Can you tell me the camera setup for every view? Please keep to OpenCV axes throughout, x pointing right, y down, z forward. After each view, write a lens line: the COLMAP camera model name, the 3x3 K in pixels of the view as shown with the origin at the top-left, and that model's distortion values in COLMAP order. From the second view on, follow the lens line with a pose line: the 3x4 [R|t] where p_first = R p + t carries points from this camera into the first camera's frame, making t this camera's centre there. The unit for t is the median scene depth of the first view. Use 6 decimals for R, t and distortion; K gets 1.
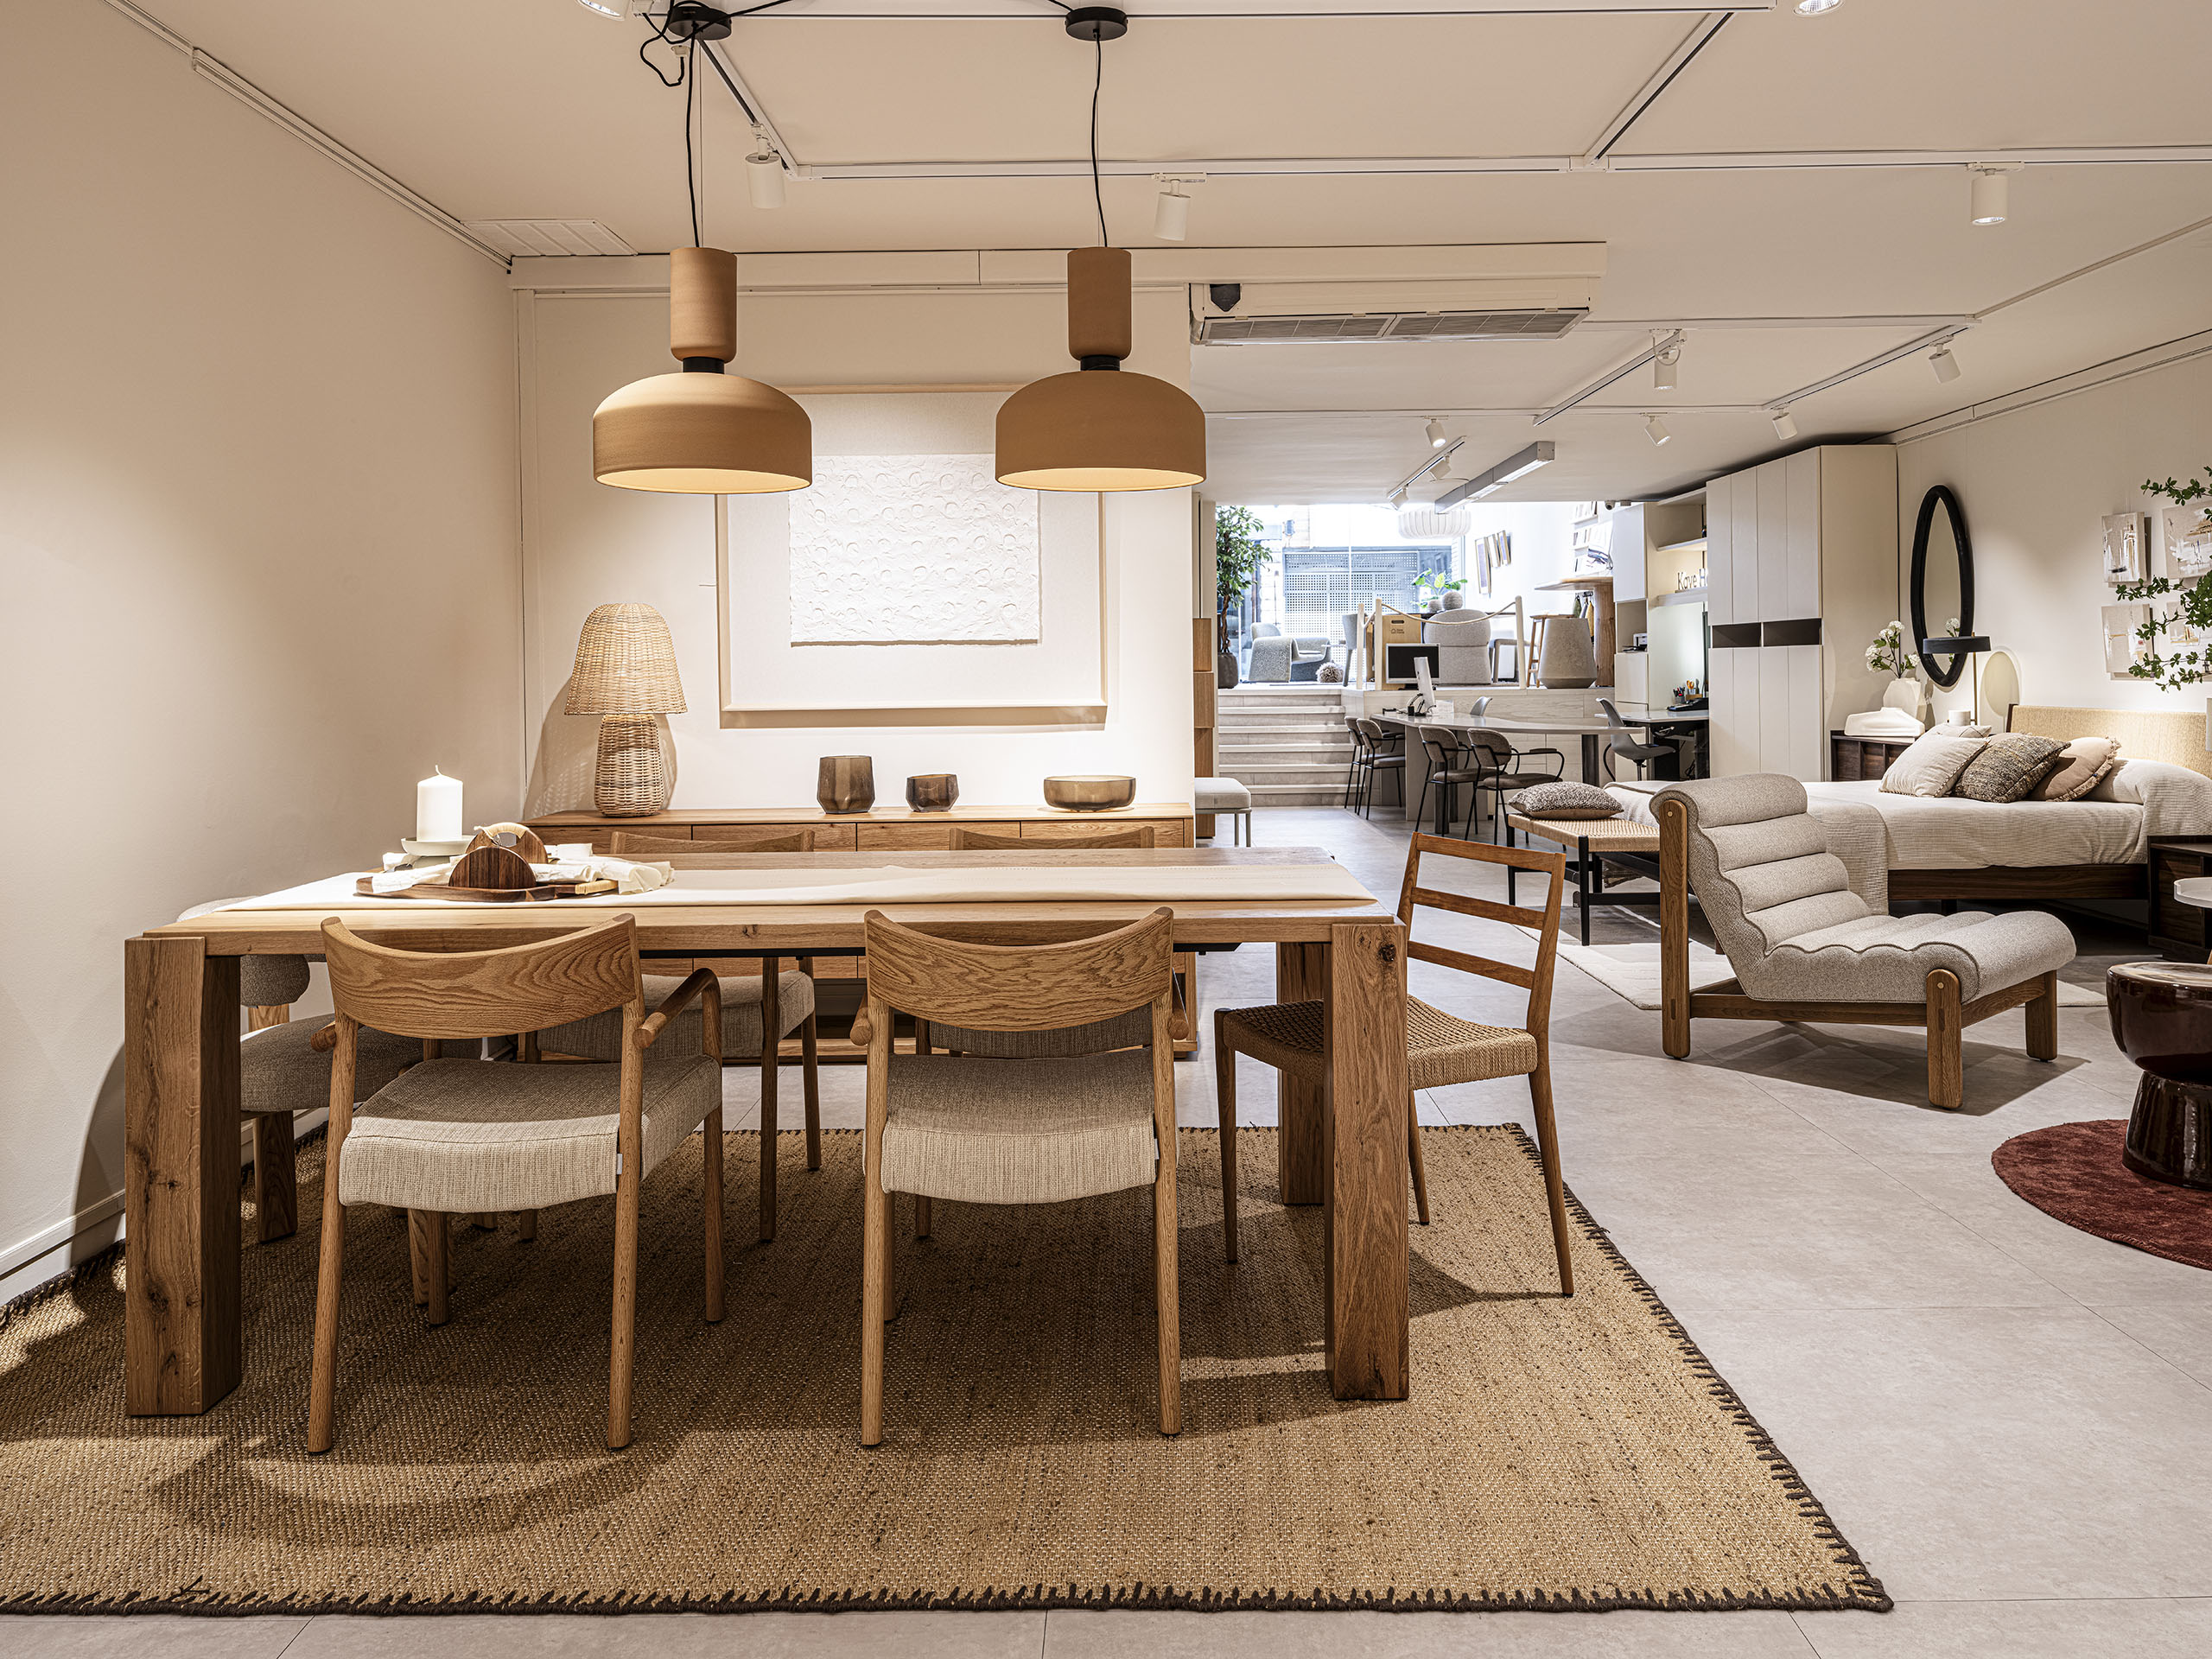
lens RADIAL K [[1597.3, 0, 1101.8], [0, 1597.3, 654.8], [0, 0, 1]] dist [0.000204, -0.015069]
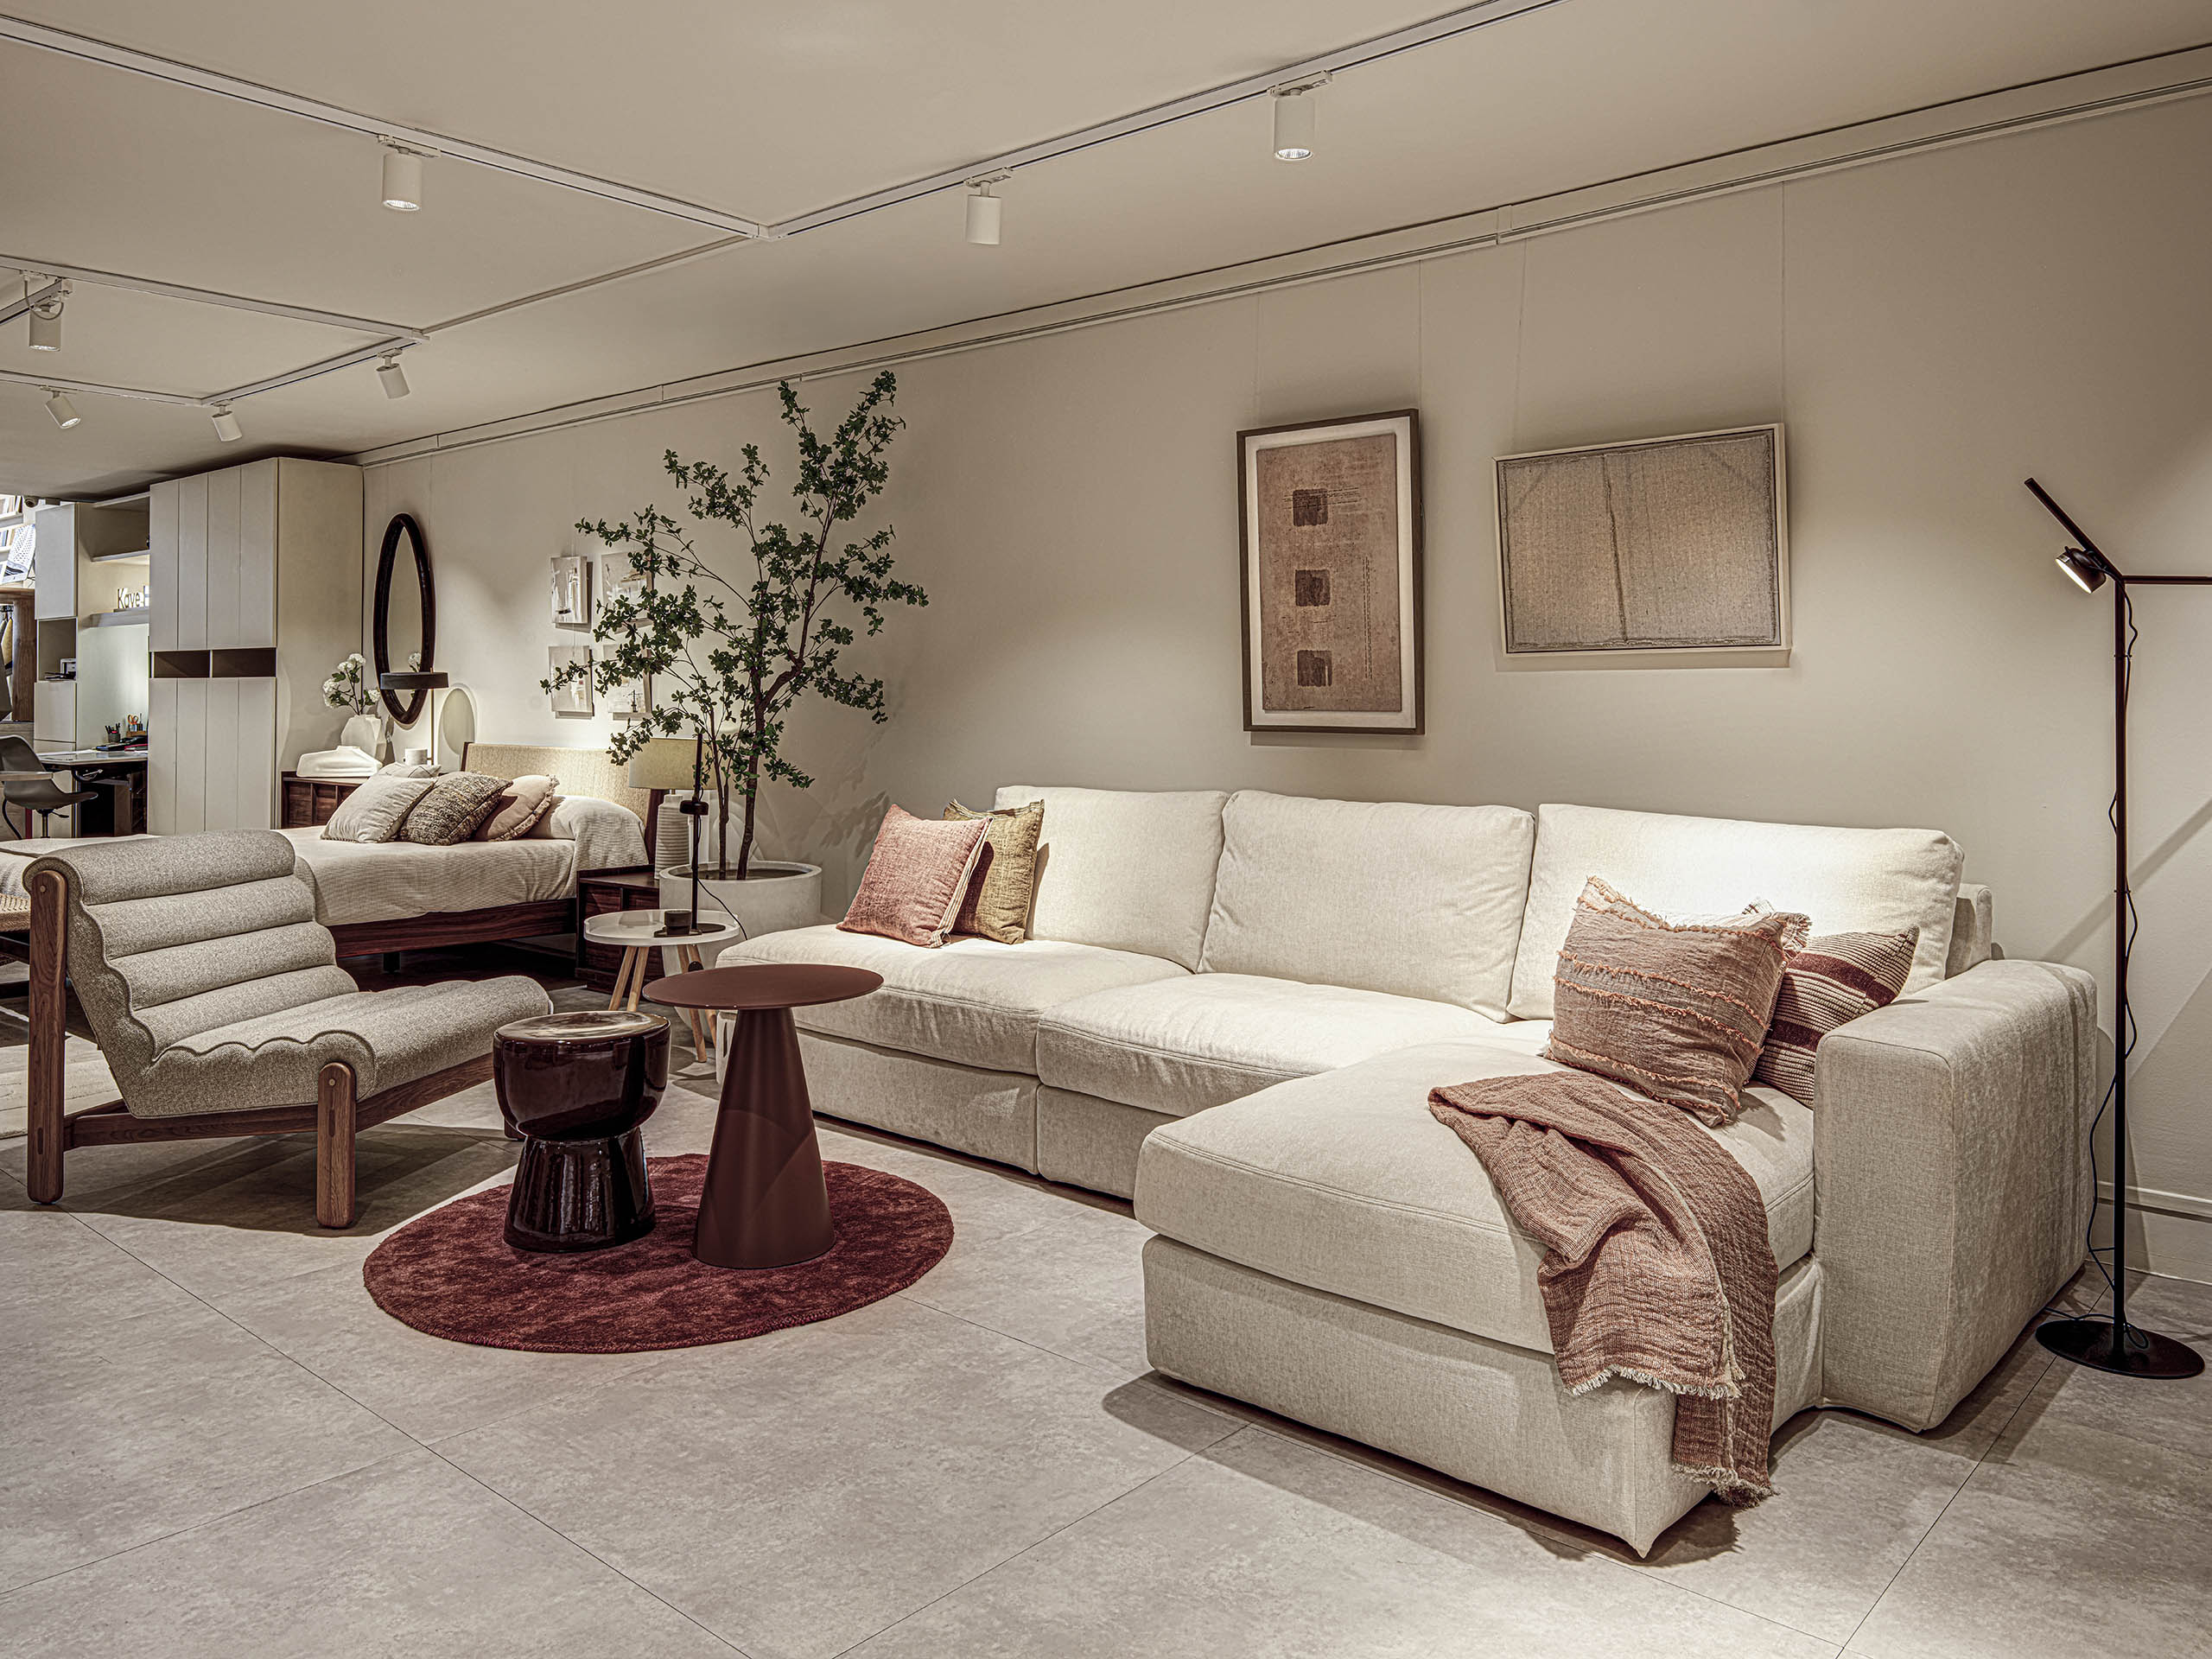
lens RADIAL K [[1597.3, 0, 1101.8], [0, 1597.3, 654.8], [0, 0, 1]] dist [0.000204, -0.015069]
pose [[0.647485, 0.037209, 0.761169, 0.082254], [-0.020110, 0.999294, -0.031743, 0.000488], [-0.761812, 0.005246, 0.647776, 0.071692]]
